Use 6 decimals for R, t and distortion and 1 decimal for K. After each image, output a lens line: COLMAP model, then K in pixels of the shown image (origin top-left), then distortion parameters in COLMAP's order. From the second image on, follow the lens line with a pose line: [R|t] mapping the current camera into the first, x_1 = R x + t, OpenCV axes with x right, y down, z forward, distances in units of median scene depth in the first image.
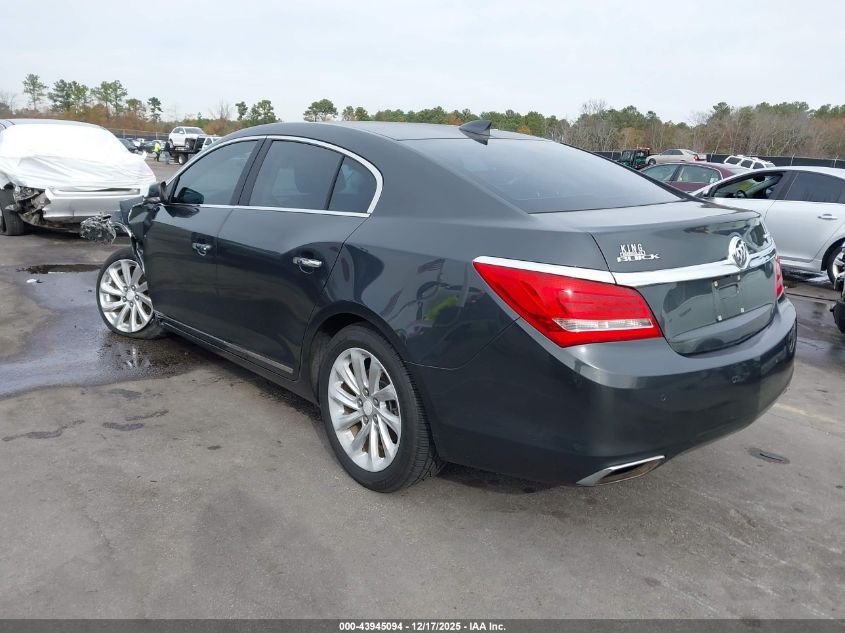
lens RADIAL K [[647.7, 0, 410.5], [0, 647.7, 316.2], [0, 0, 1]] dist [0.037054, -0.005157]
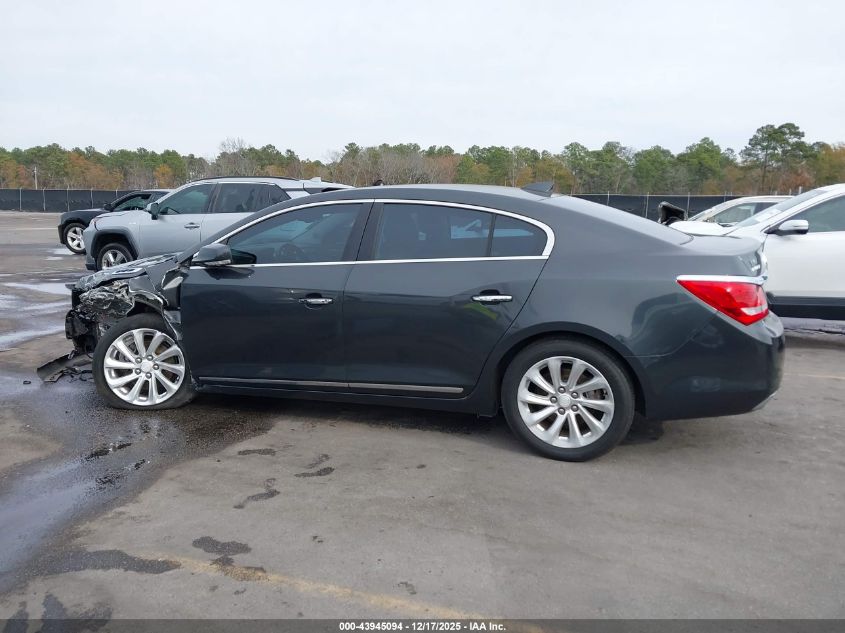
lens RADIAL K [[647.7, 0, 410.5], [0, 647.7, 316.2], [0, 0, 1]] dist [0.037054, -0.005157]
pose [[0.873910, -0.123409, 0.470161, -0.827063], [0.148914, 0.988699, -0.017276, -0.046957], [-0.462716, 0.085111, 0.882411, -0.032310]]
